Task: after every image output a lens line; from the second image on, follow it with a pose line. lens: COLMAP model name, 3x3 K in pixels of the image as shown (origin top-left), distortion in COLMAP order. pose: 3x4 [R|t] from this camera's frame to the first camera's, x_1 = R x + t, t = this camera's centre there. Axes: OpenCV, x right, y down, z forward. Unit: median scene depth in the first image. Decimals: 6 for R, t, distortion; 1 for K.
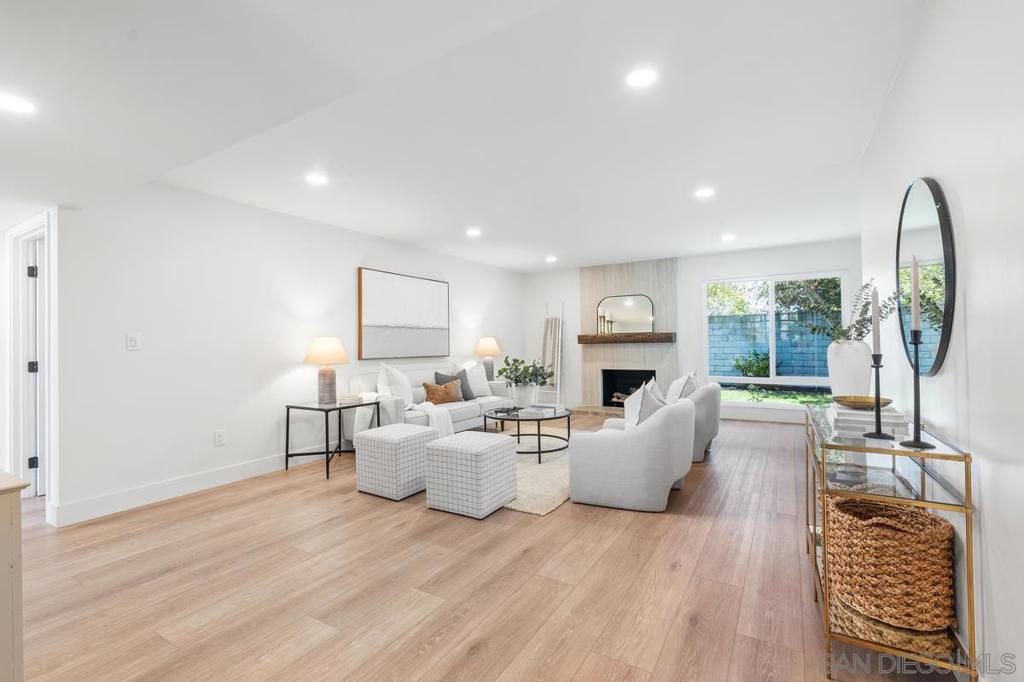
lens RADIAL K [[465.1, 0, 506.0], [0, 465.1, 340.6], [0, 0, 1]] dist [-0.005073, -0.000287]
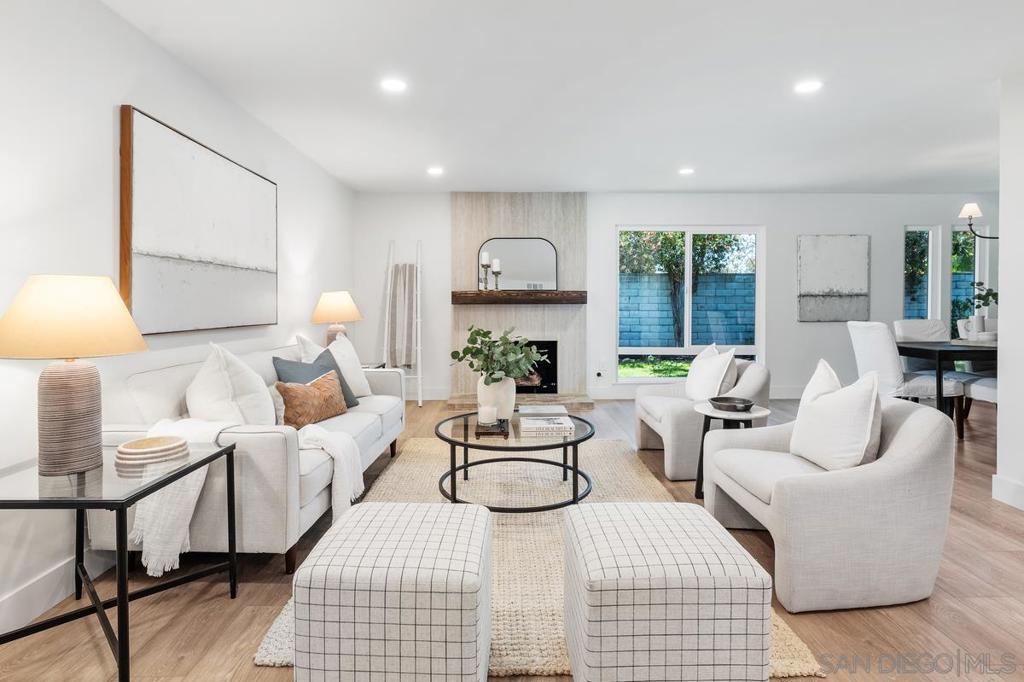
lens RADIAL K [[538.7, 0, 513.7], [0, 538.7, 308.1], [0, 0, 1]] dist [0.004101, 0.000782]
pose [[0.841892, 0.008983, 0.539572, -0.211639], [-0.016888, 0.999810, 0.009705, 0.004165], [-0.539383, -0.017283, 0.841883, 0.319322]]
